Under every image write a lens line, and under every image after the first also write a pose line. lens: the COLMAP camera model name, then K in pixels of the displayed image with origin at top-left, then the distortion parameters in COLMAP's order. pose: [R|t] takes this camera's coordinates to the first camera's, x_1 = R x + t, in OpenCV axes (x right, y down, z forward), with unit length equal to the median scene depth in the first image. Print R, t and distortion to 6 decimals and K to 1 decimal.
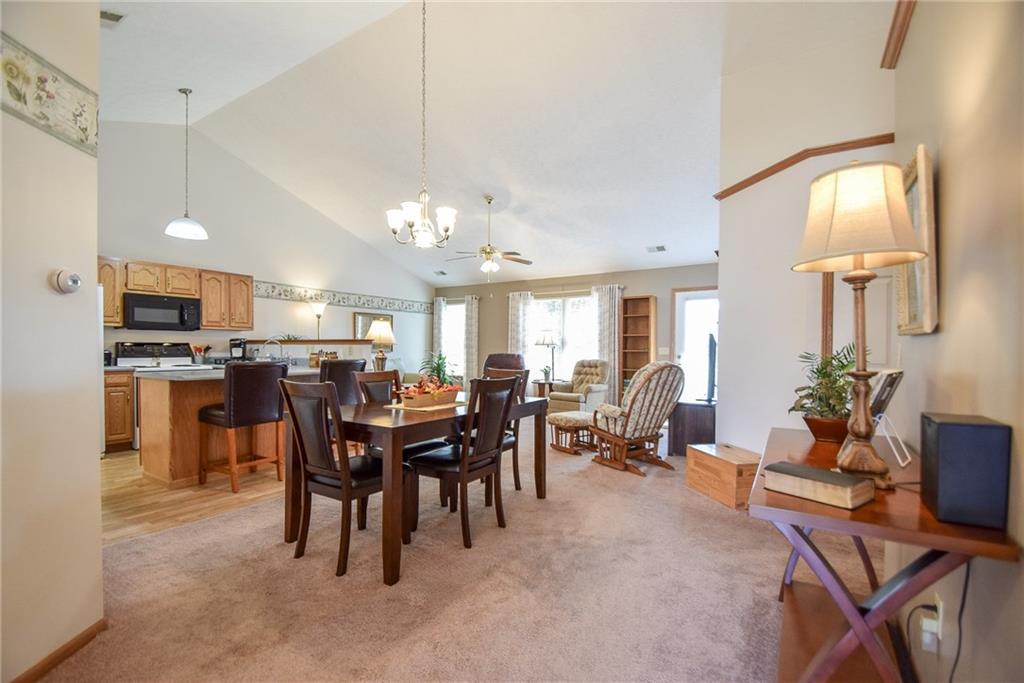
lens RADIAL K [[449.3, 0, 512.3], [0, 449.3, 356.2], [0, 0, 1]] dist [0.029634, -0.027103]
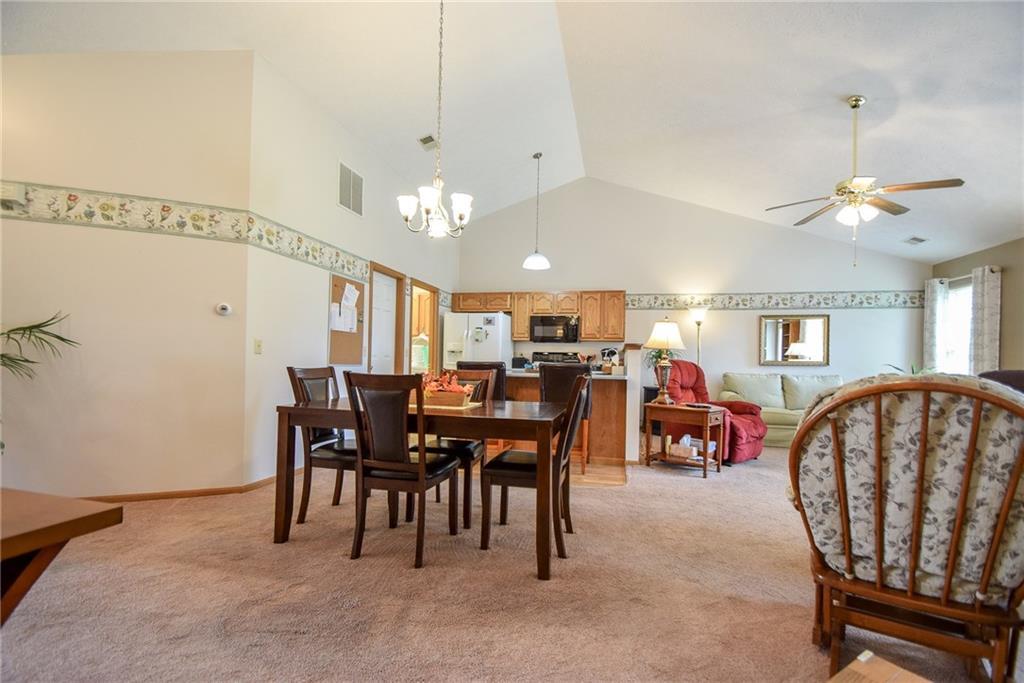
lens RADIAL K [[449.3, 0, 512.3], [0, 449.3, 356.2], [0, 0, 1]] dist [0.029634, -0.027103]
pose [[0.329151, -0.006858, -0.944252, 0.386435], [-0.035789, 0.999165, -0.019732, 0.011300], [0.943599, 0.040288, 0.328630, 0.439880]]
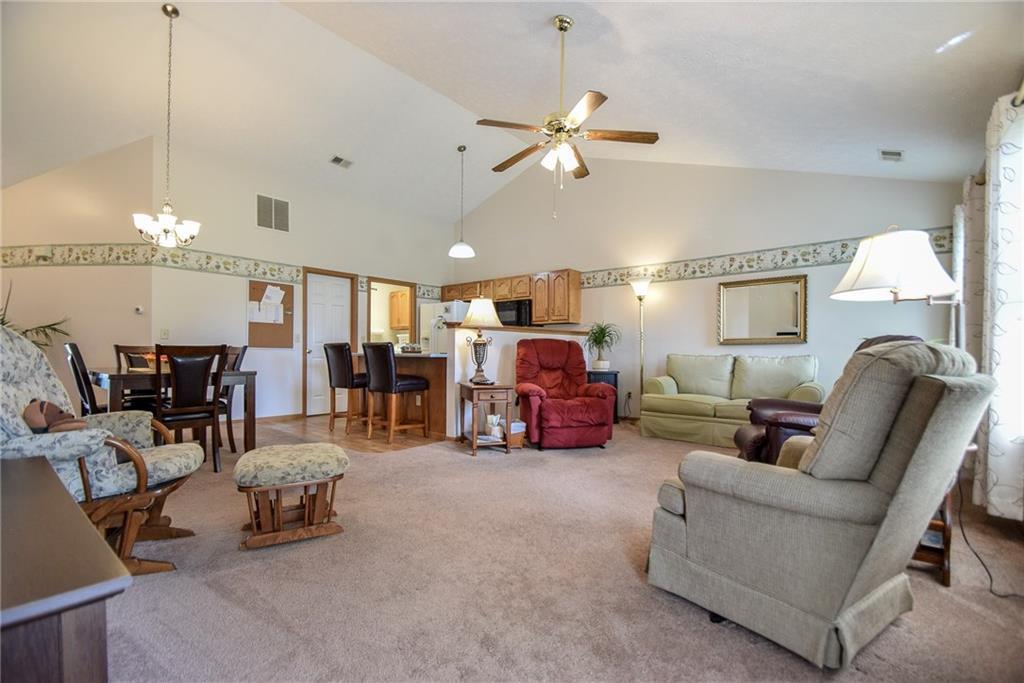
lens RADIAL K [[449.3, 0, 512.3], [0, 449.3, 356.2], [0, 0, 1]] dist [0.029634, -0.027103]
pose [[-0.134368, 0.001604, -0.990930, 0.492850], [-0.025375, 0.999665, 0.005059, 0.019399], [0.990607, 0.025825, -0.134283, 1.116458]]
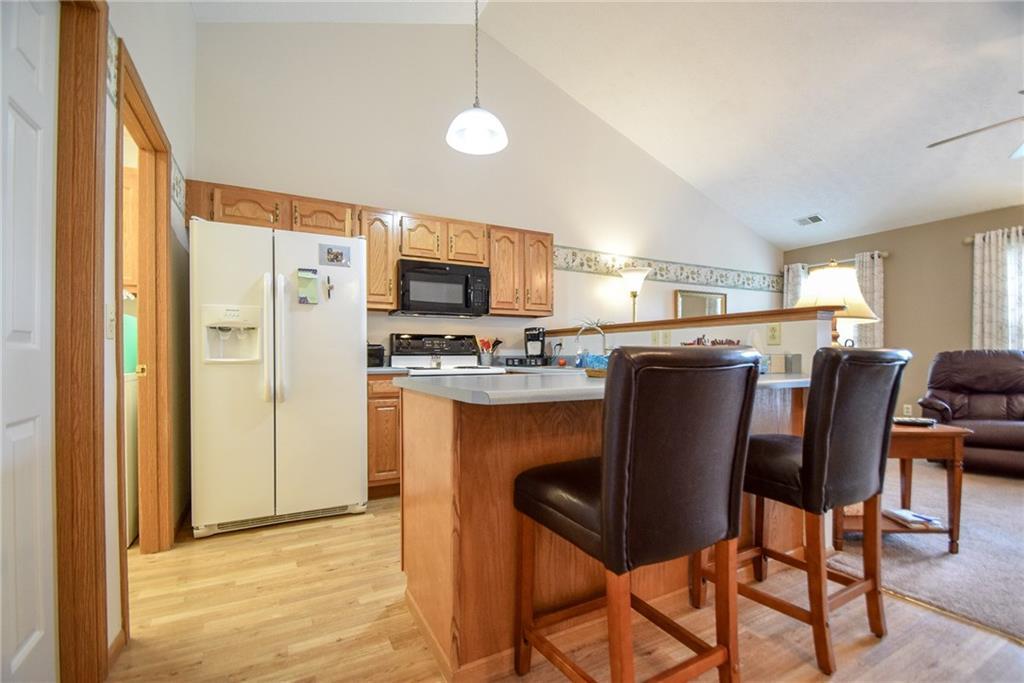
lens RADIAL K [[449.3, 0, 512.3], [0, 449.3, 356.2], [0, 0, 1]] dist [0.029634, -0.027103]
pose [[0.871968, -0.006766, -0.489516, -0.333959], [-0.001635, 0.999859, -0.016731, 0.014618], [0.489560, 0.015389, 0.871834, 0.438615]]
